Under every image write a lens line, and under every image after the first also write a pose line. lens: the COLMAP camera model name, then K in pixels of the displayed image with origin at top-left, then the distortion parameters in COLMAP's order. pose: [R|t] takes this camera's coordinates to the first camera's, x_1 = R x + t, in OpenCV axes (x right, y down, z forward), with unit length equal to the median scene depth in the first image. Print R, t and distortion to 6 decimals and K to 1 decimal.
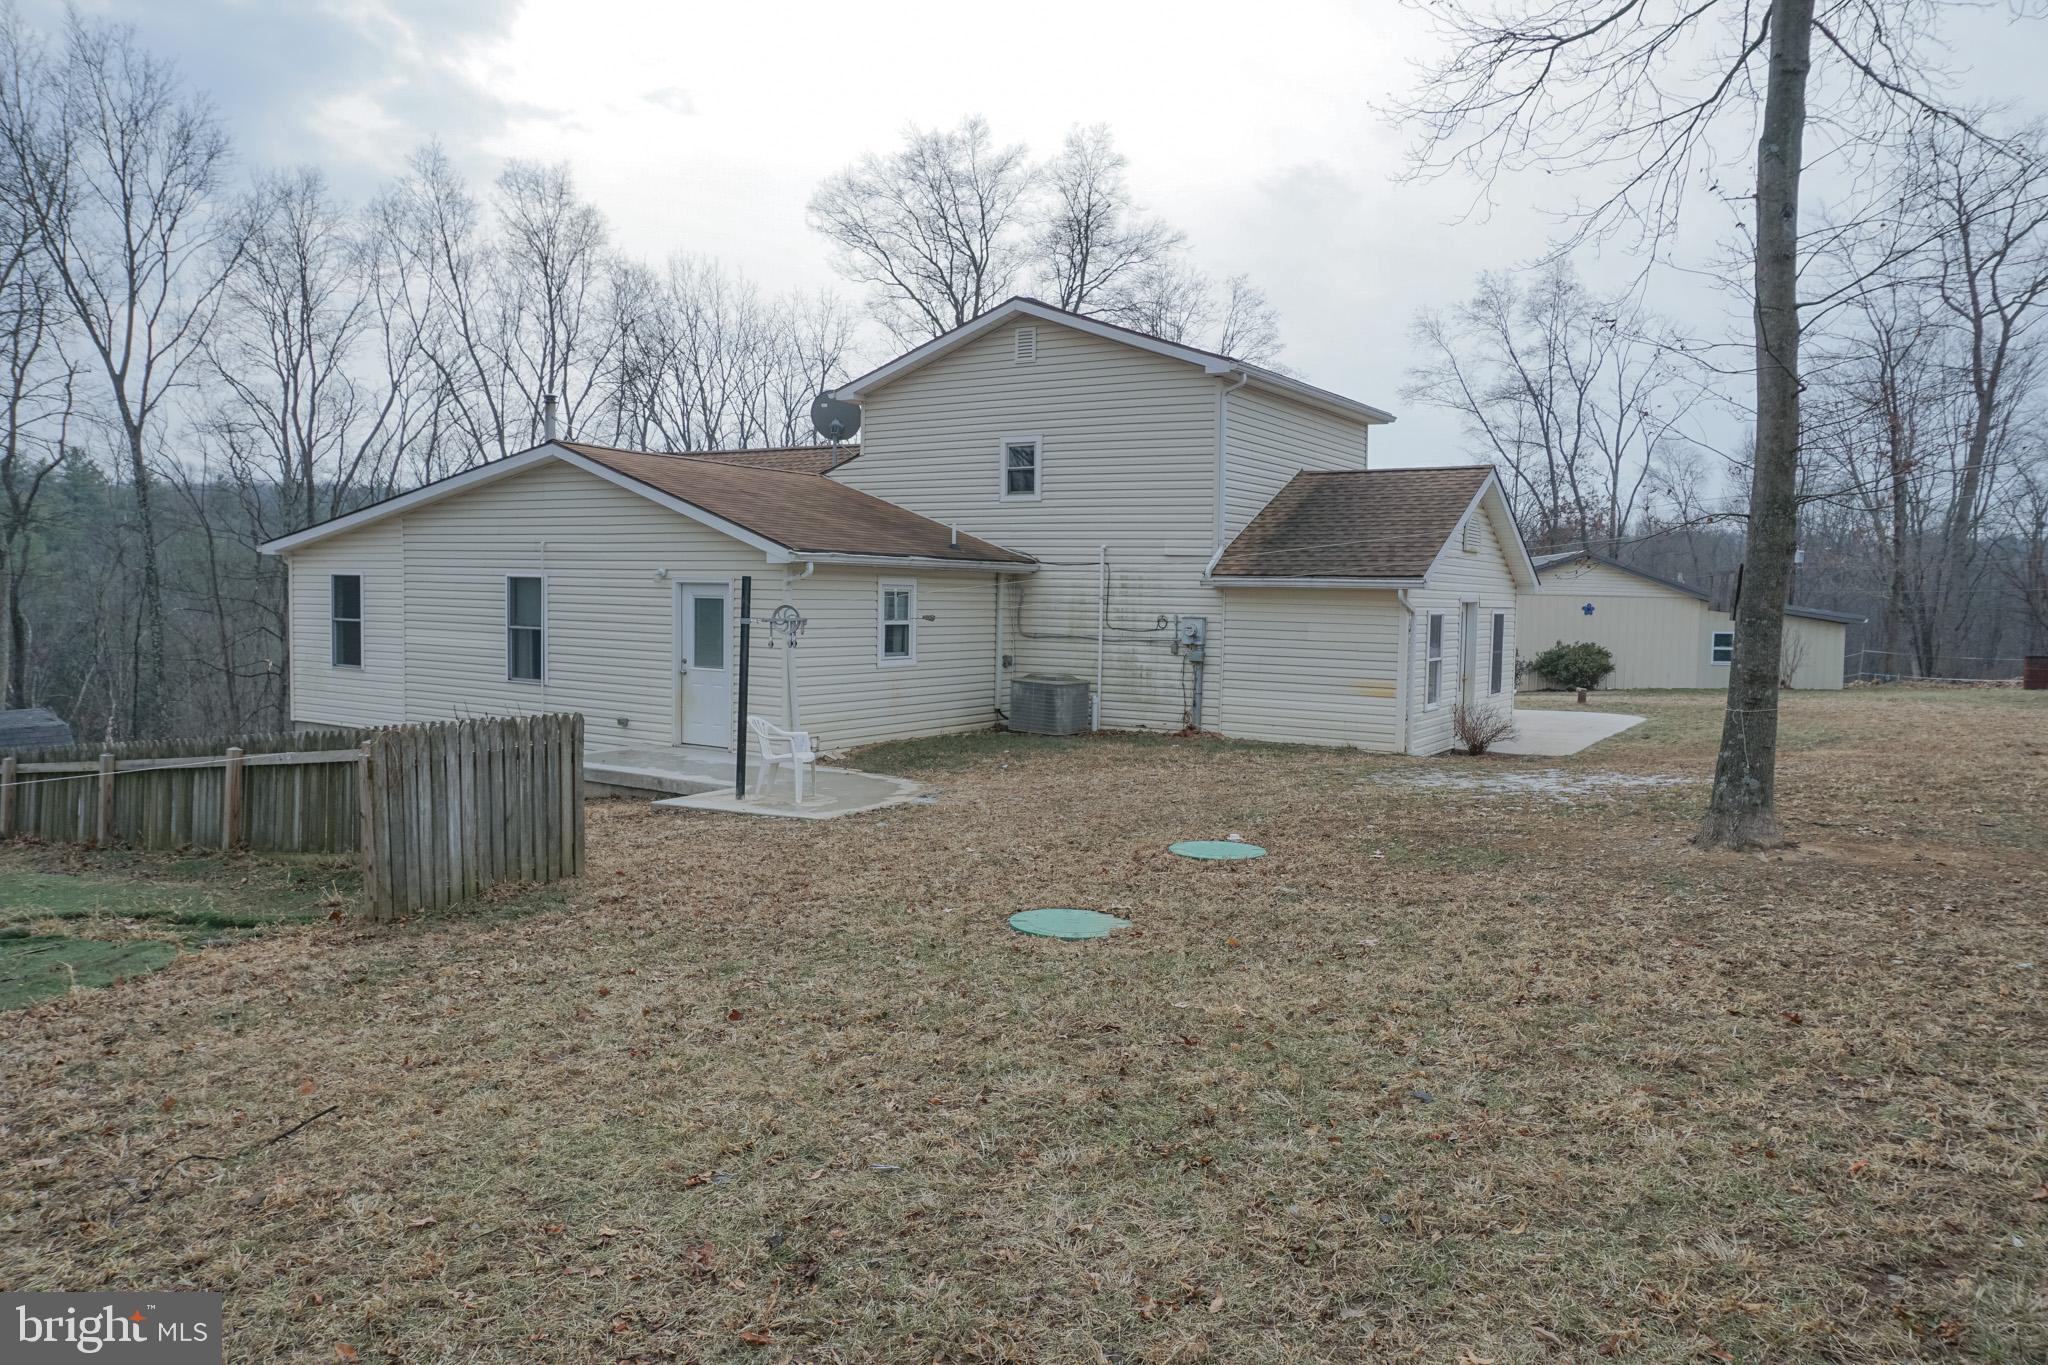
lens RADIAL K [[1370.5, 0, 1024.1], [0, 1370.5, 674.8], [0, 0, 1]] dist [-0.051208, 0.029895]
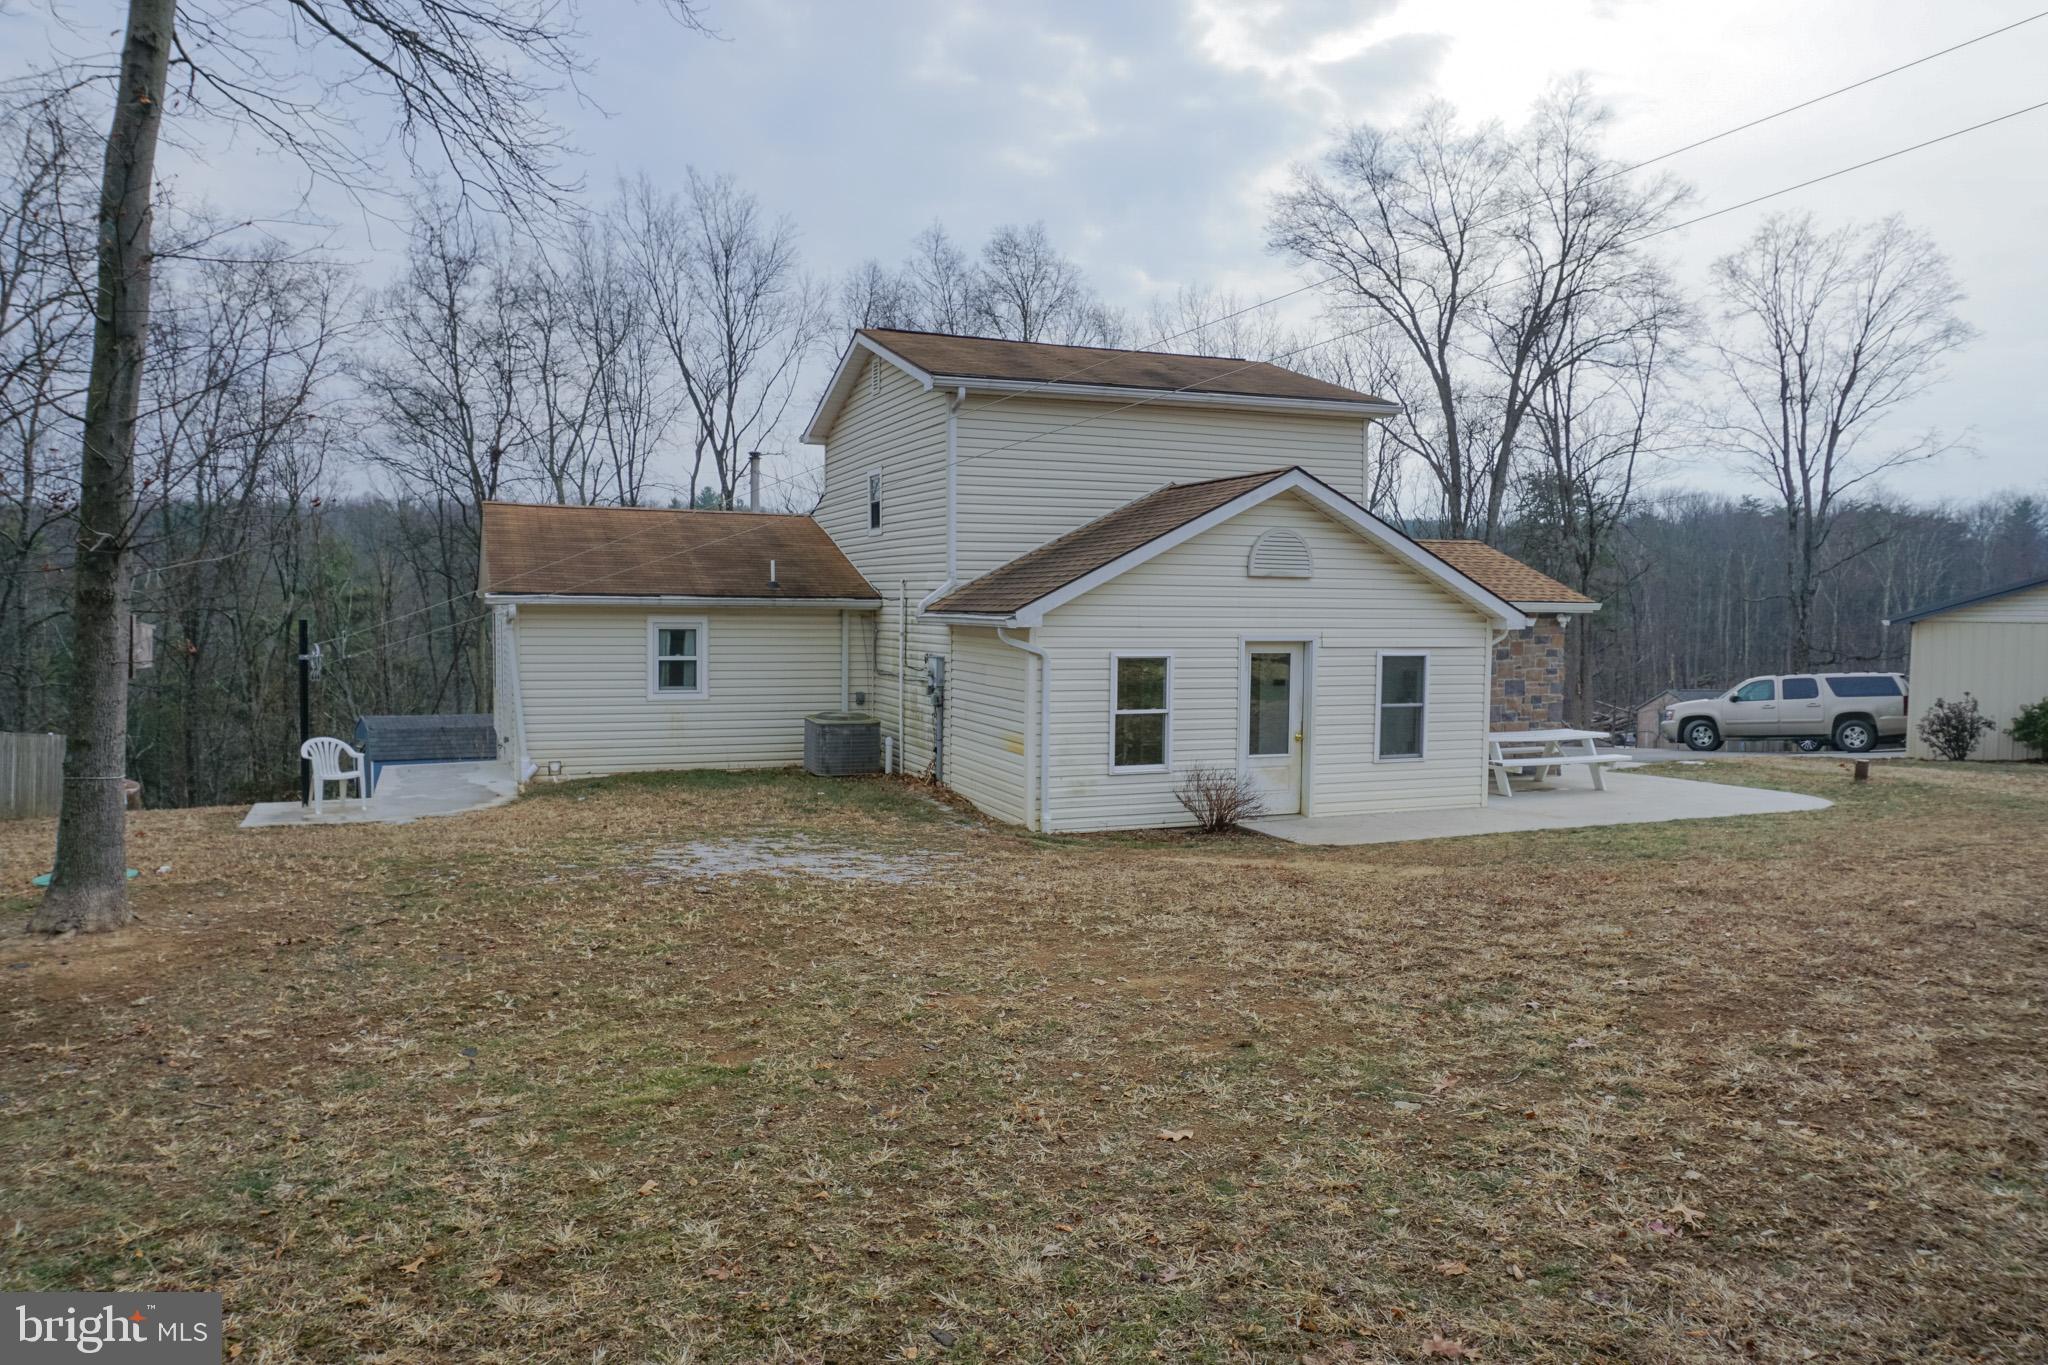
lens RADIAL K [[1370.5, 0, 1024.9], [0, 1370.5, 680.7], [0, 0, 1]] dist [-0.051208, 0.029895]
pose [[0.813351, 0.022203, -0.581350, 0.666674], [-0.031261, 0.999496, -0.005563, -0.021106], [0.580933, 0.022698, 0.813635, 0.270004]]
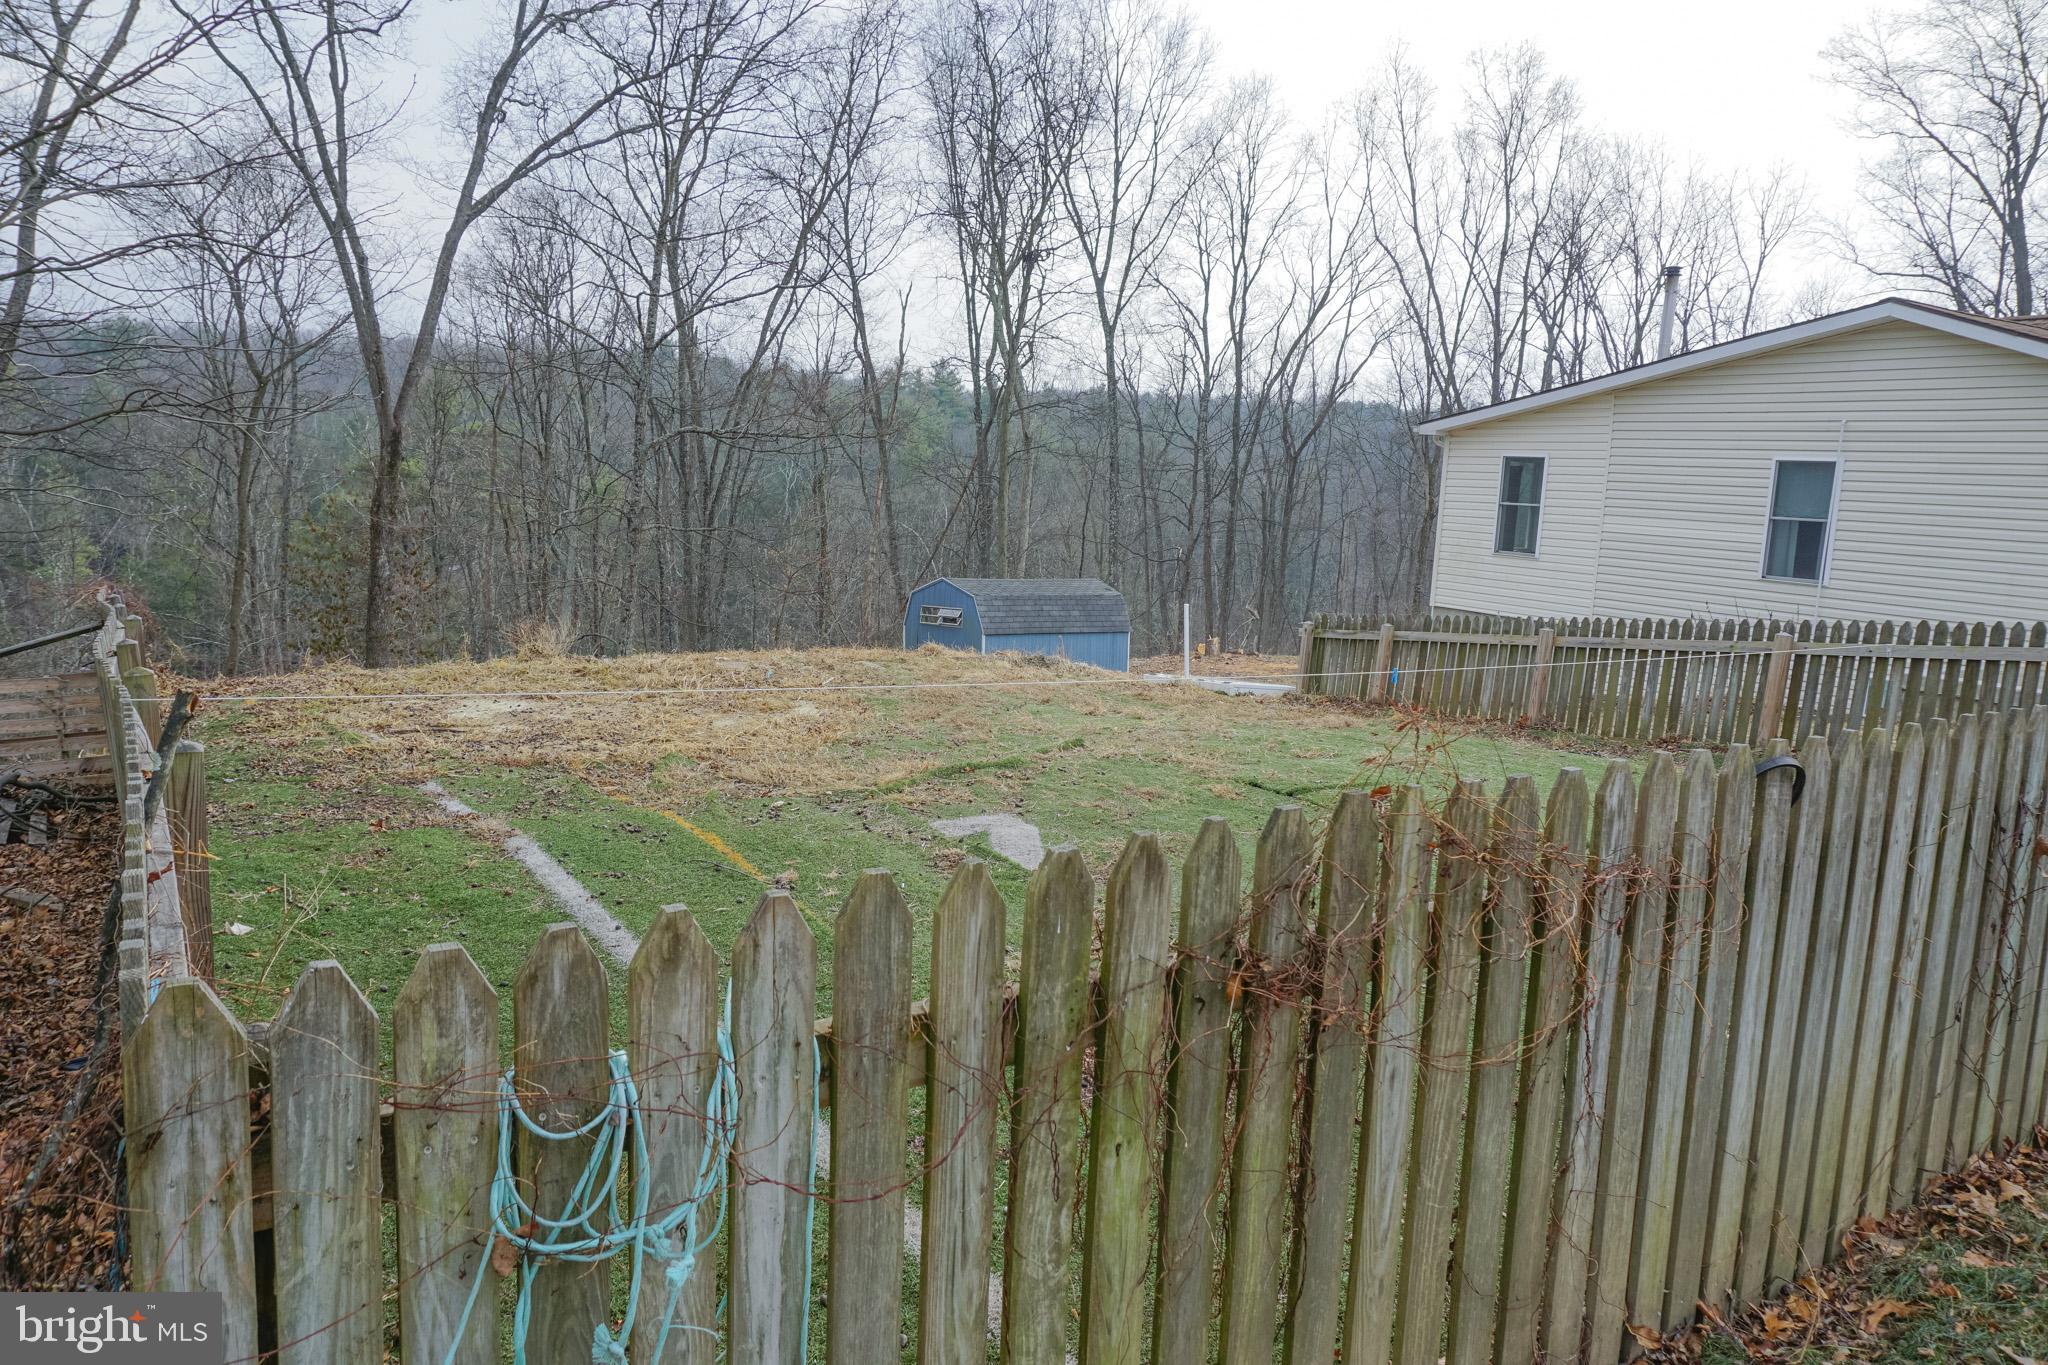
lens RADIAL K [[1370.5, 0, 1022.5], [0, 1370.5, 687.2], [0, 0, 1]] dist [-0.051208, 0.029895]
pose [[0.870276, 0.096780, -0.482962, -0.349363], [-0.061175, 0.994153, 0.088983, 0.024776], [0.488750, -0.047894, 0.871108, -0.012639]]
